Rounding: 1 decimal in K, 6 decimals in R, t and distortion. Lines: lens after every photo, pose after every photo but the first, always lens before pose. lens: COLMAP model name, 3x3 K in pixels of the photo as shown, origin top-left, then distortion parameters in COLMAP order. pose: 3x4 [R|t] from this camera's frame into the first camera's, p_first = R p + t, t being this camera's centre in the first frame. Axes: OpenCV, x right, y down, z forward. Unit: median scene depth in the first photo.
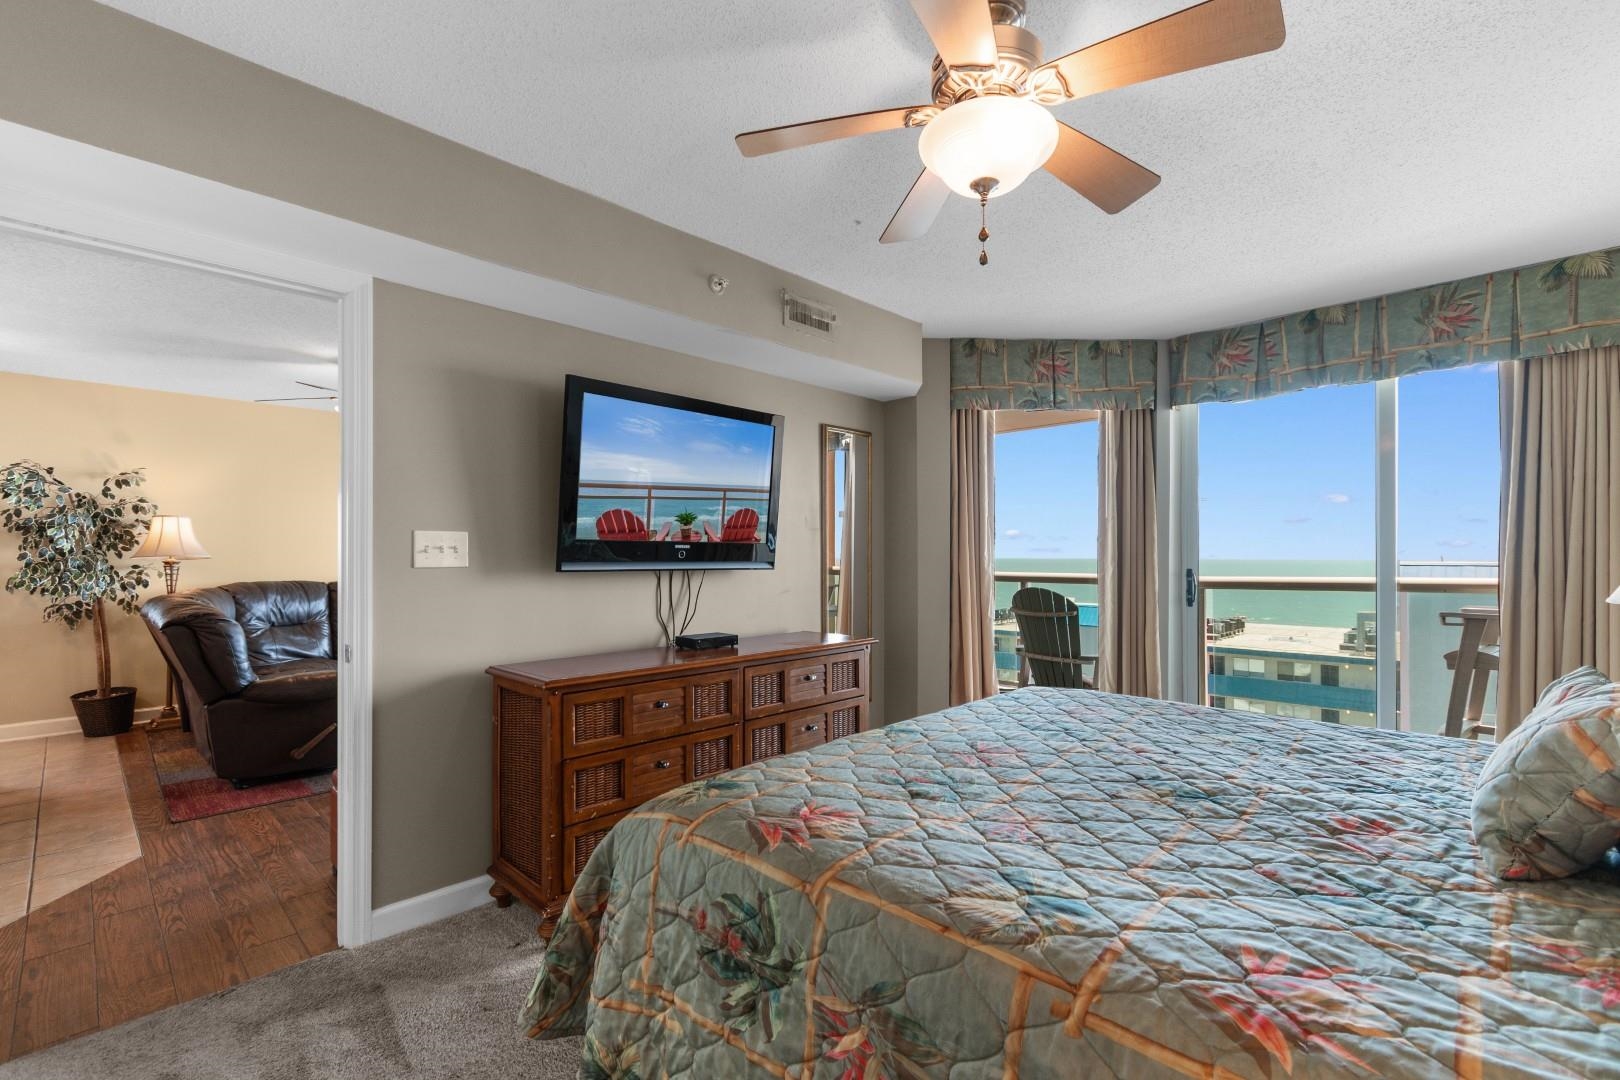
lens RADIAL K [[717.9, 0, 814.8], [0, 717.9, 554.9], [0, 0, 1]] dist [0.010334, -0.004976]
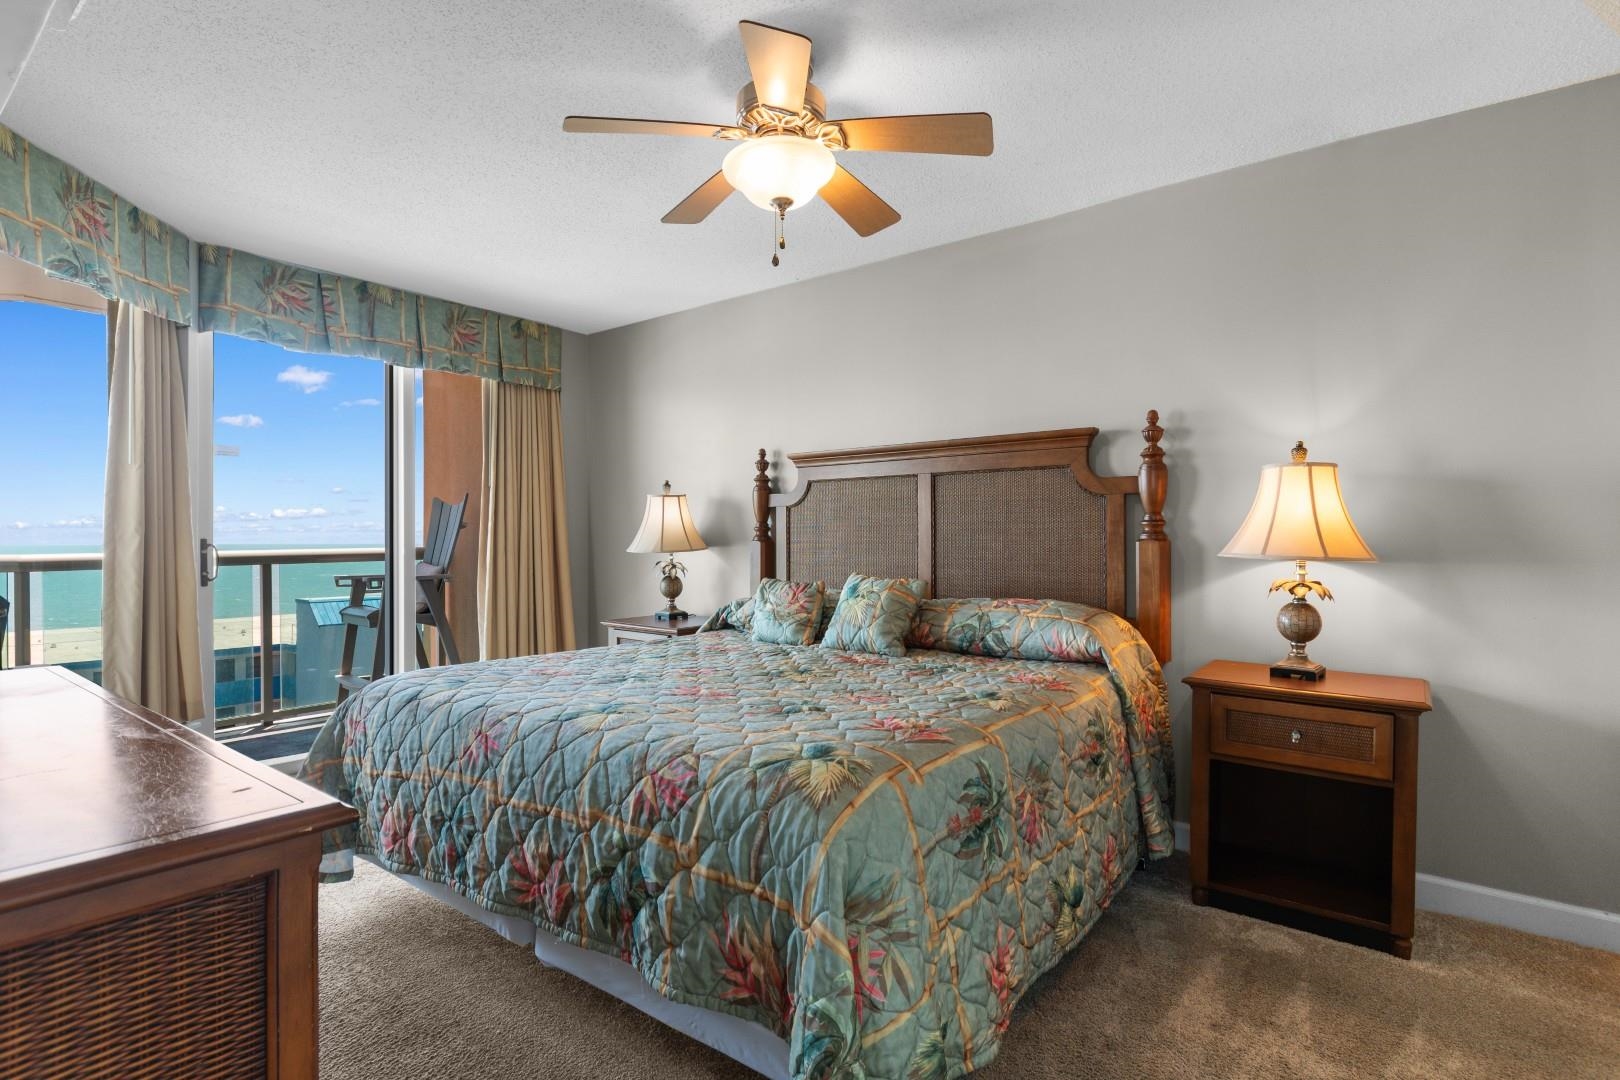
lens RADIAL K [[780.4, 0, 810.0], [0, 780.4, 540.0], [0, 0, 1]] dist [-0.000699, -0.000405]
pose [[-0.099695, -0.003022, 0.995013, -0.560700], [-0.003481, 0.999990, 0.002688, 0.026480], [-0.995012, -0.003196, -0.099704, 0.562996]]
